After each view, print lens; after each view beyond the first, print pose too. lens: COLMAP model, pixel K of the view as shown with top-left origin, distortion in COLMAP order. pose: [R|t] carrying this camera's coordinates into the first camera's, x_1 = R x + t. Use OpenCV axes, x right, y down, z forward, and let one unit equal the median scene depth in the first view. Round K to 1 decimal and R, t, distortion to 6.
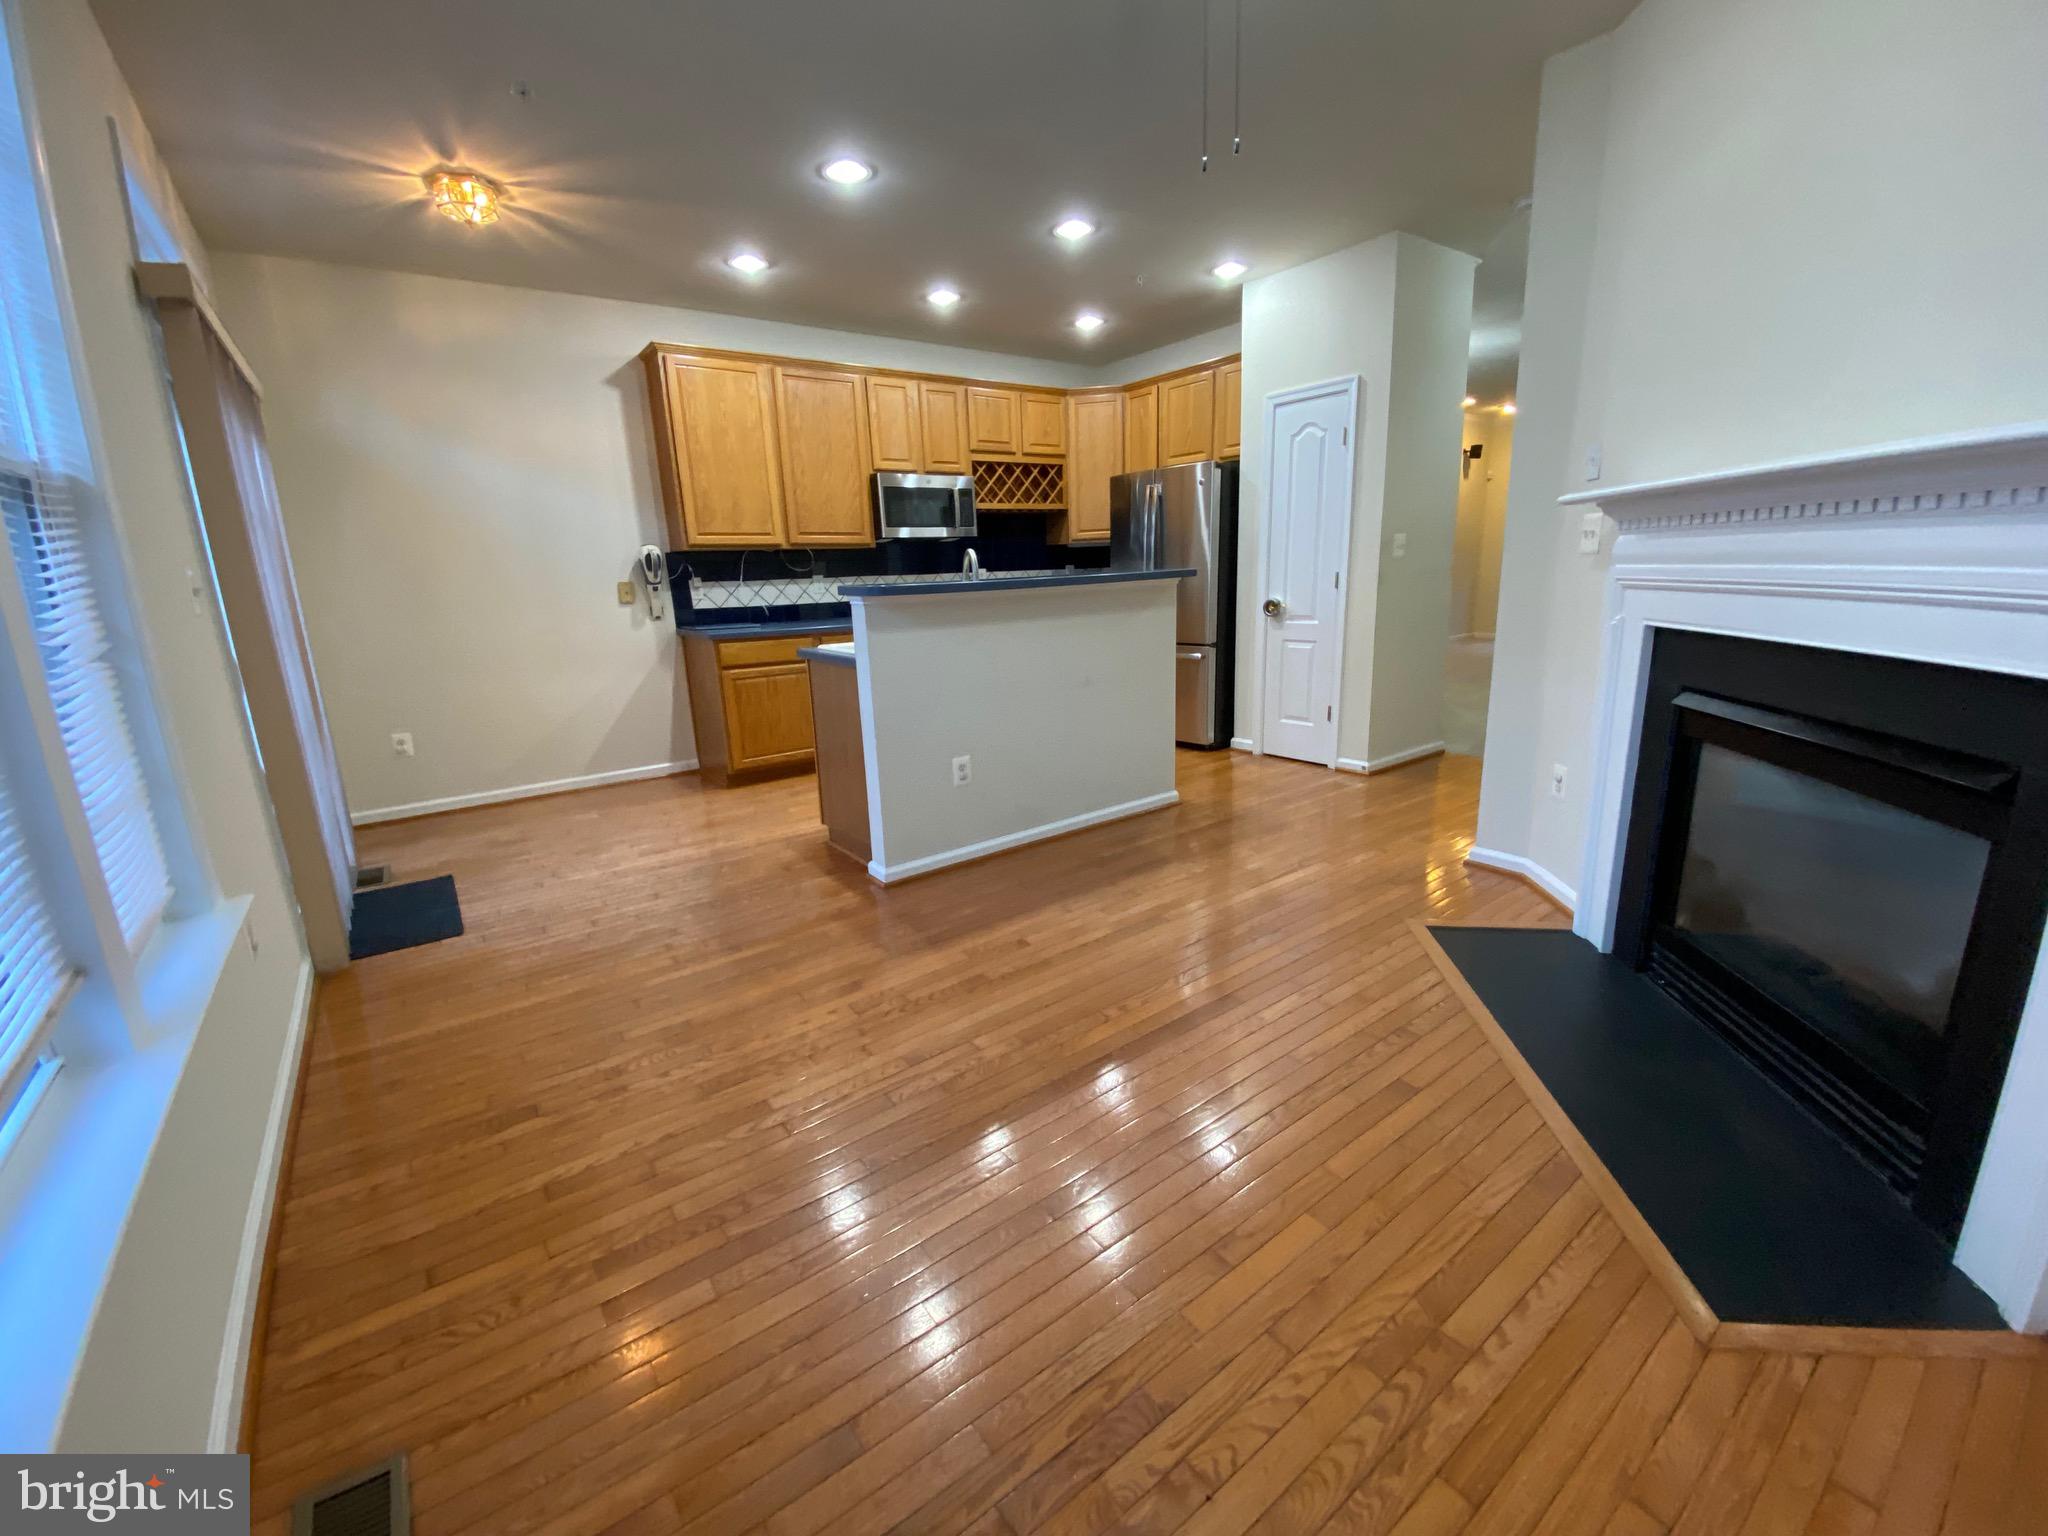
lens RADIAL K [[836.2, 0, 1022.2], [0, 836.2, 755.7], [0, 0, 1]] dist [0.024924, -0.020756]
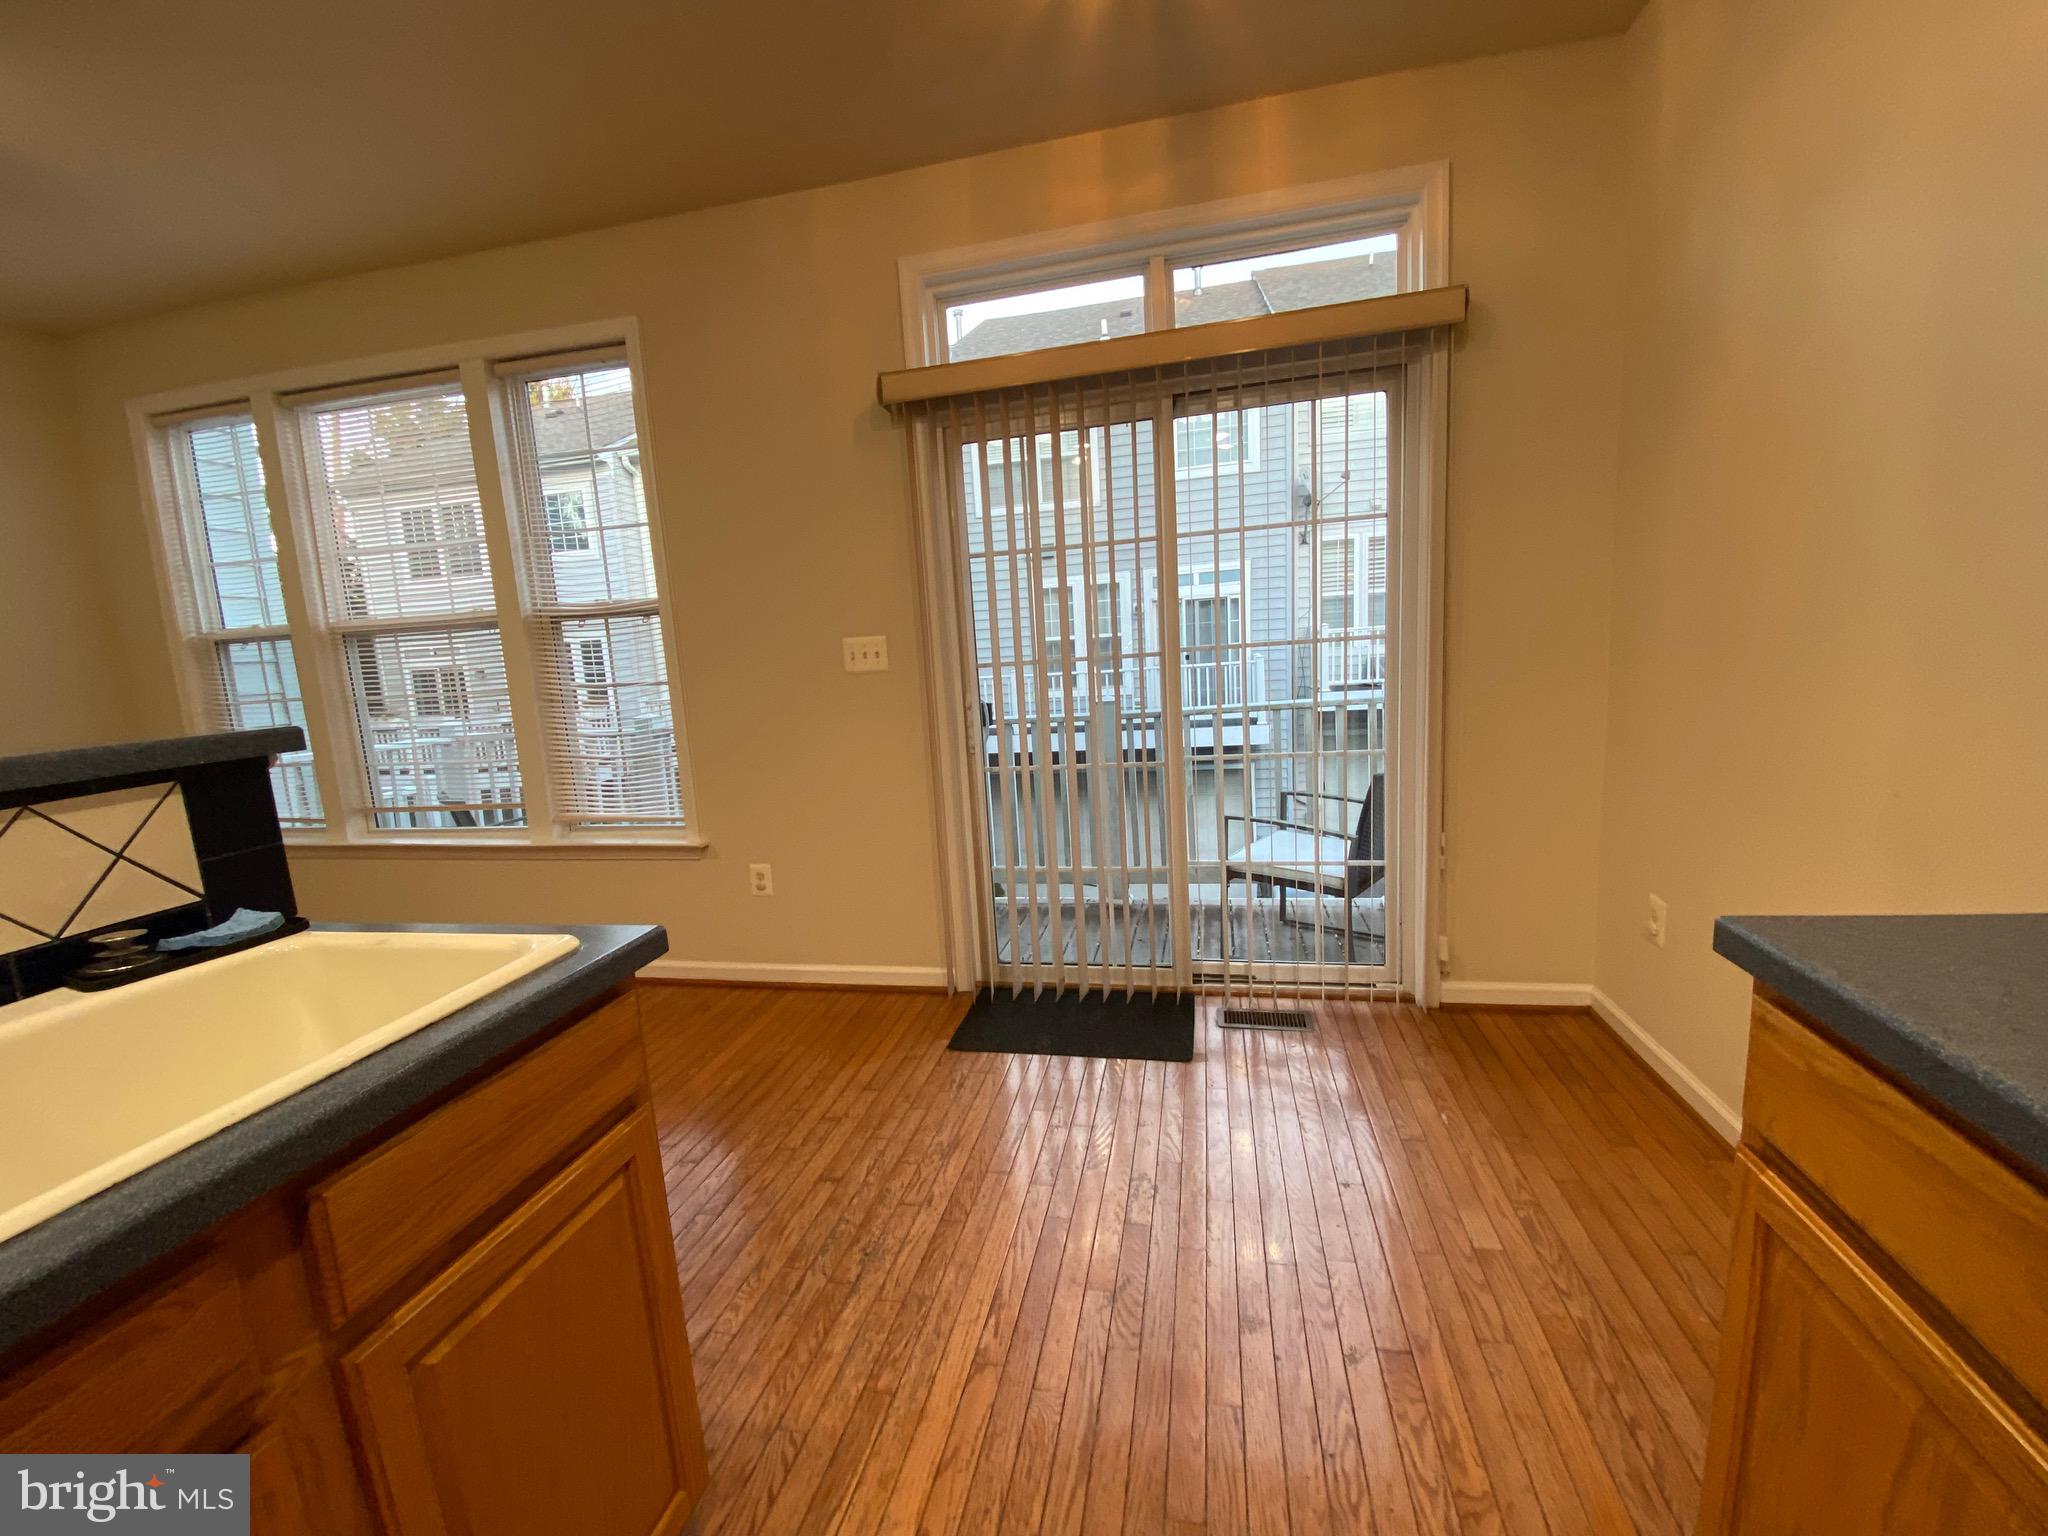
lens RADIAL K [[836.2, 0, 1022.2], [0, 836.2, 755.7], [0, 0, 1]] dist [0.024924, -0.020756]
pose [[-0.753832, 0.178548, -0.632343, -0.205874], [-0.052345, 0.942995, 0.328665, -0.323652], [0.654978, 0.280859, -0.701514, 1.409223]]
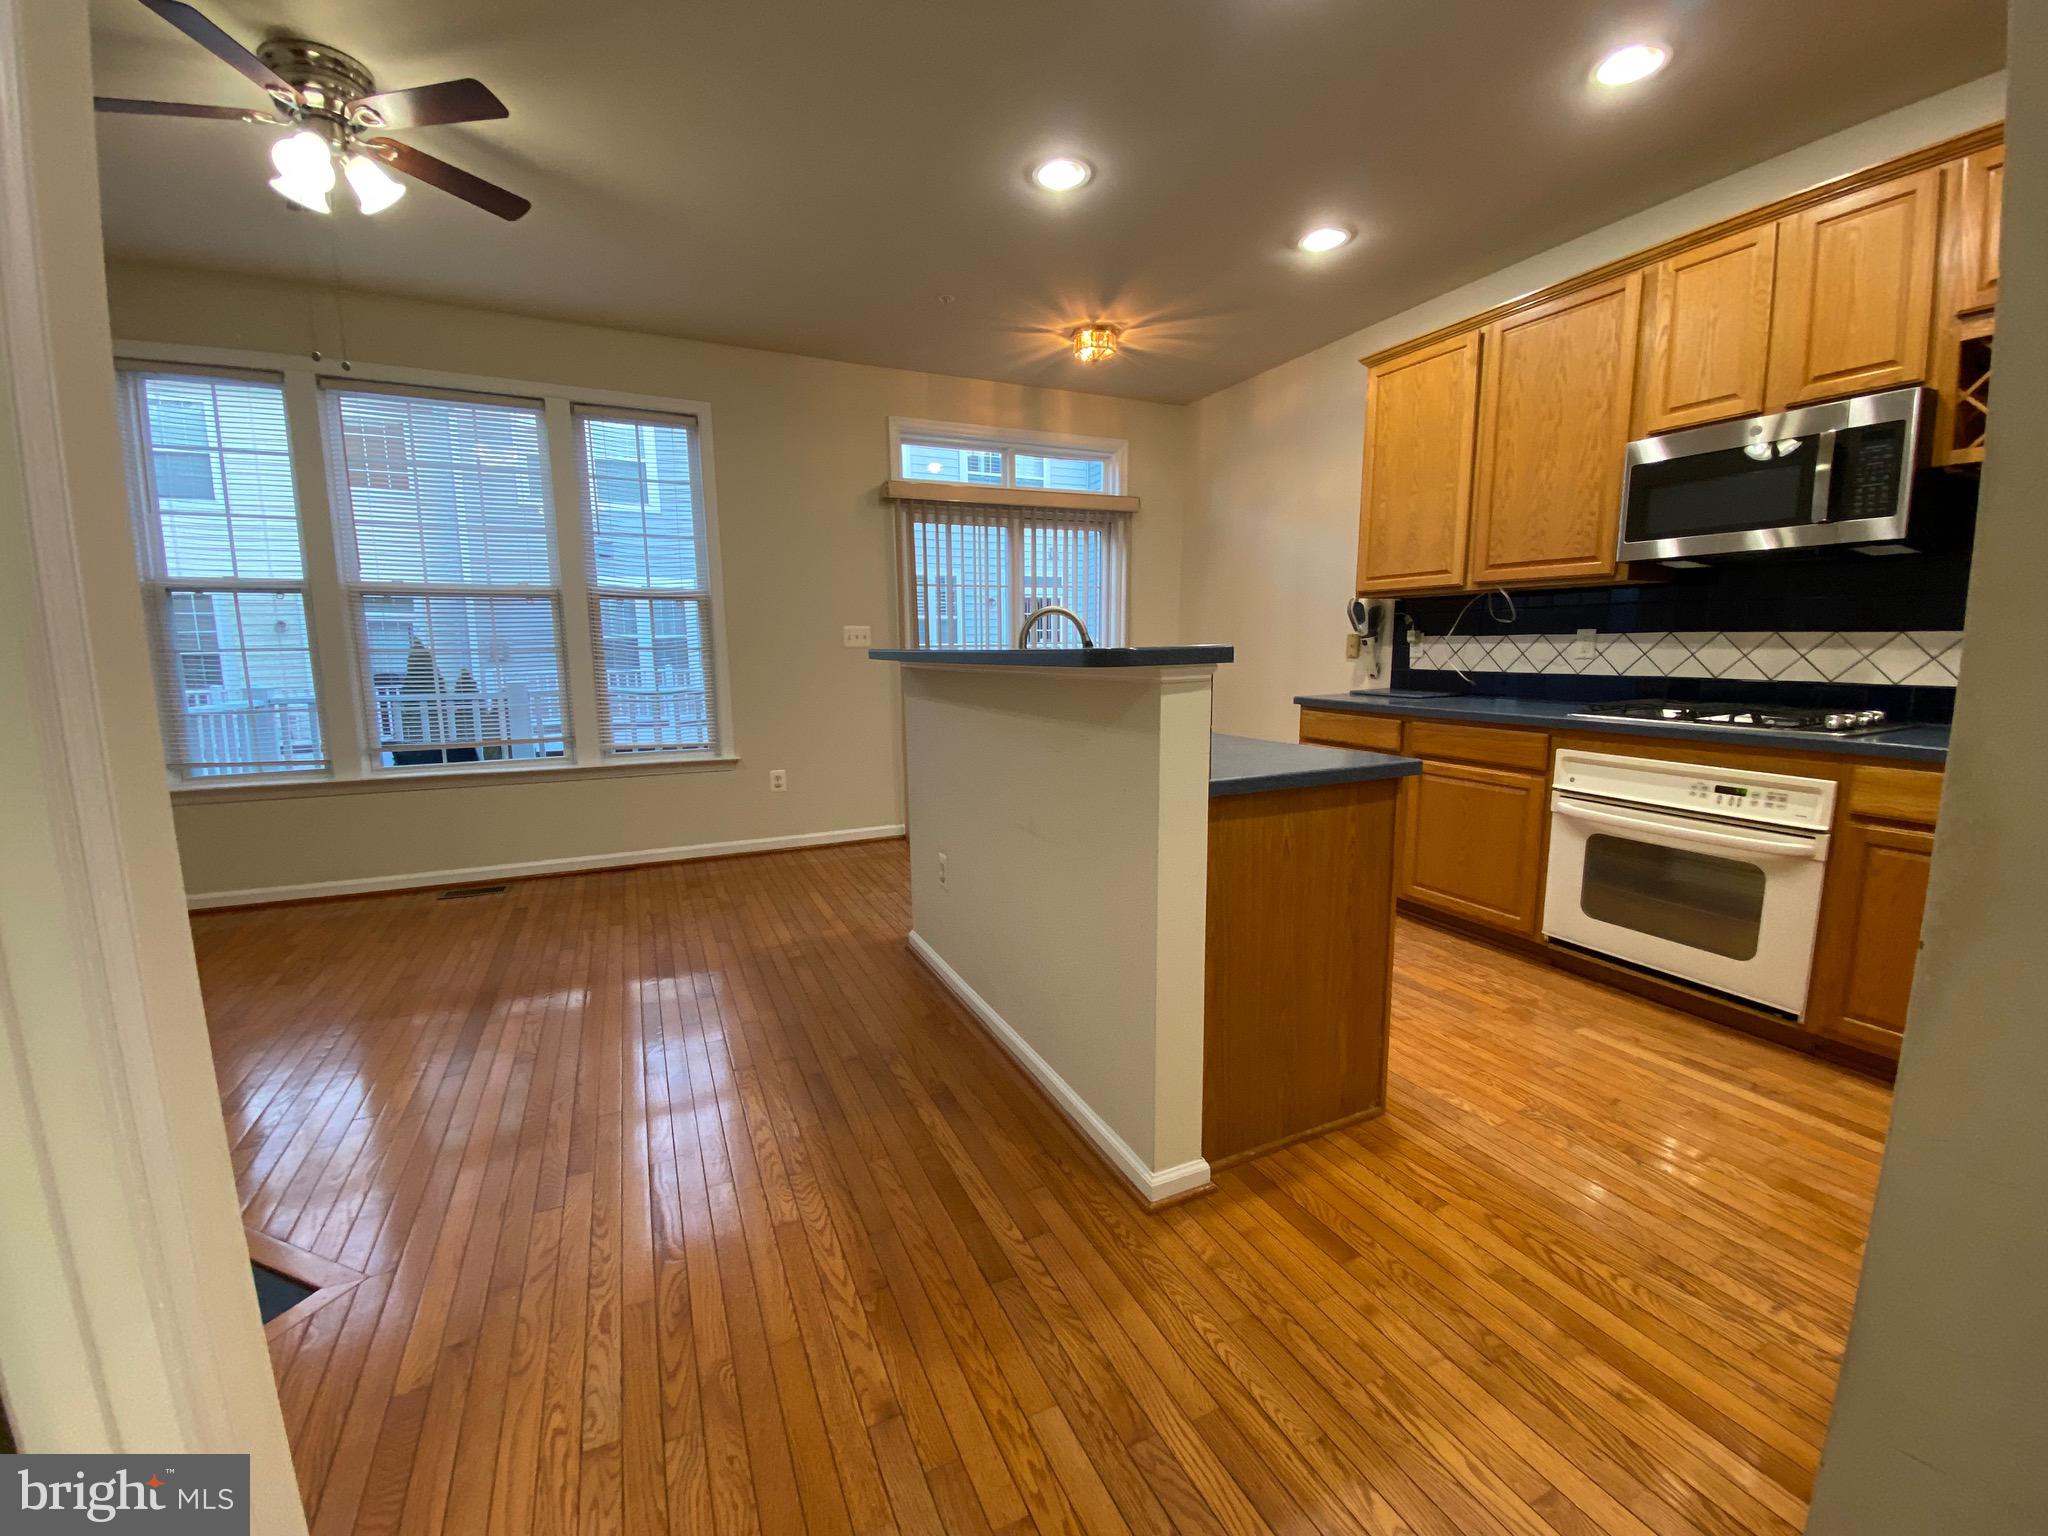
lens RADIAL K [[834.3, 0, 1024.0], [0, 834.3, 768.0], [0, 0, 1]] dist [0.020121, -0.020797]
pose [[-0.195689, 0.181145, -0.963790, 0.721154], [-0.199721, 0.954833, 0.220013, -0.287659], [0.960113, 0.235544, -0.150672, 1.213900]]
